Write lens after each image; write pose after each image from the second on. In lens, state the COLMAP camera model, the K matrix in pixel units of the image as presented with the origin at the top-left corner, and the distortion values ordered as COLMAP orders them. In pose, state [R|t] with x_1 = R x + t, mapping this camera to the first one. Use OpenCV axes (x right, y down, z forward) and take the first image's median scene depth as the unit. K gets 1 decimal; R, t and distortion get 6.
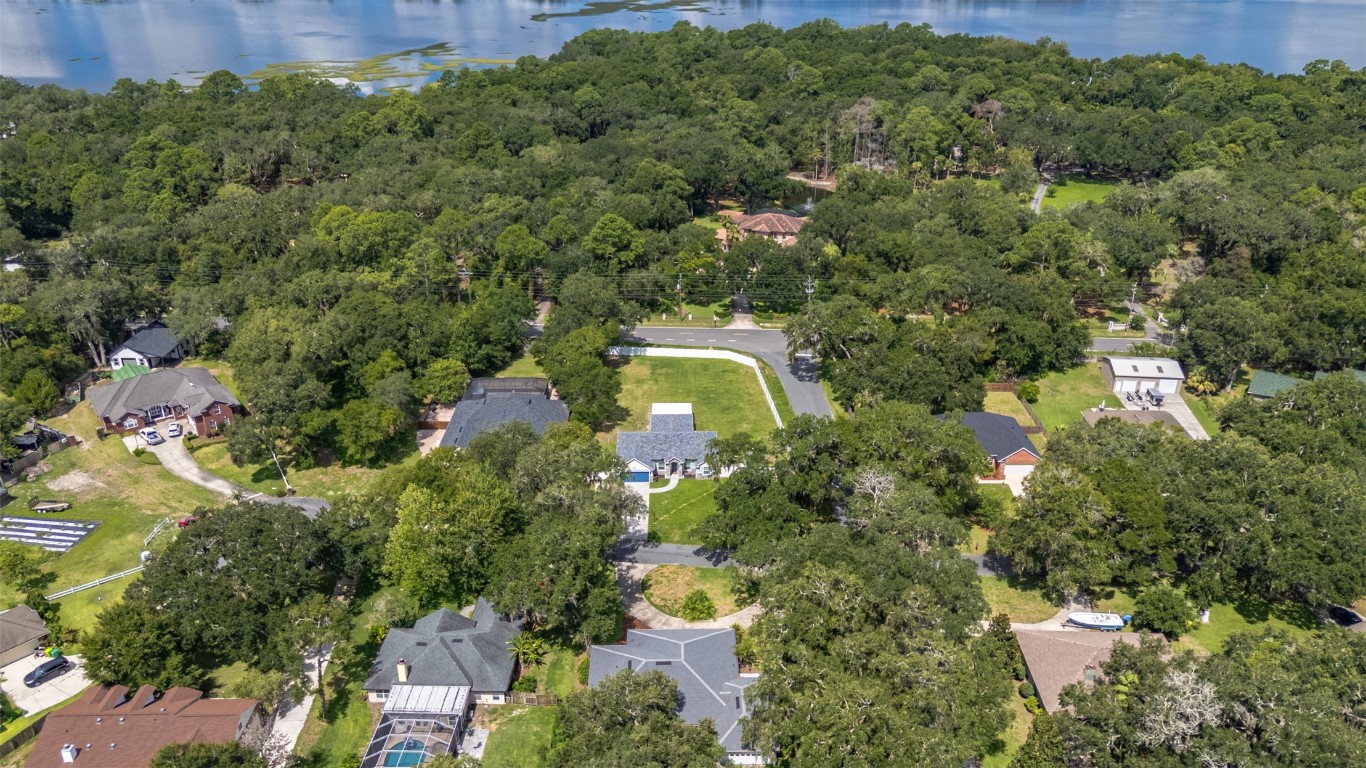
lens RADIAL K [[1091.5, 0, 683.0], [0, 1091.5, 384.0], [0, 0, 1]] dist [0.004818, -0.011996]
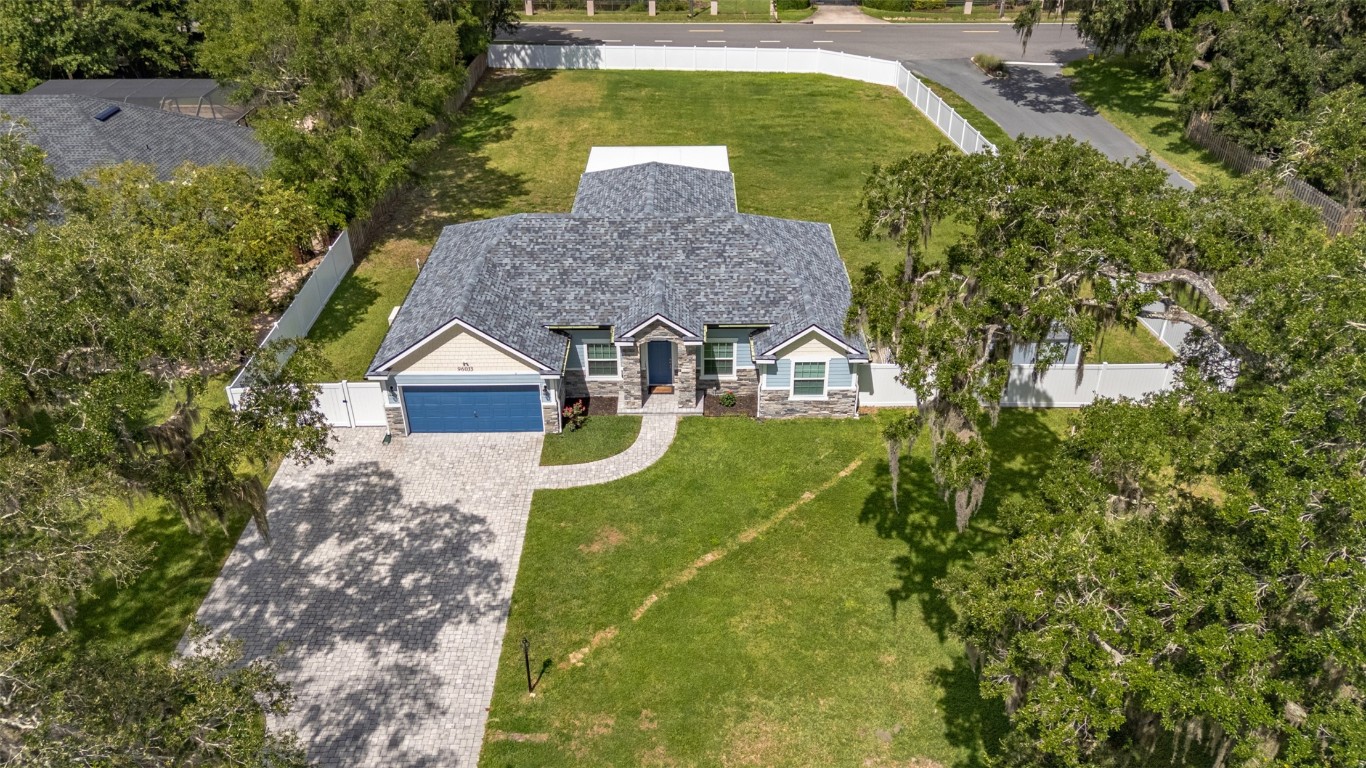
lens RADIAL K [[1091.5, 0, 683.0], [0, 1091.5, 384.0], [0, 0, 1]] dist [0.004818, -0.011996]
pose [[0.999925, -0.002177, -0.012024, -0.000634], [0.003283, 0.995684, 0.092753, 0.060040], [0.011770, -0.092786, 0.995617, 0.781167]]
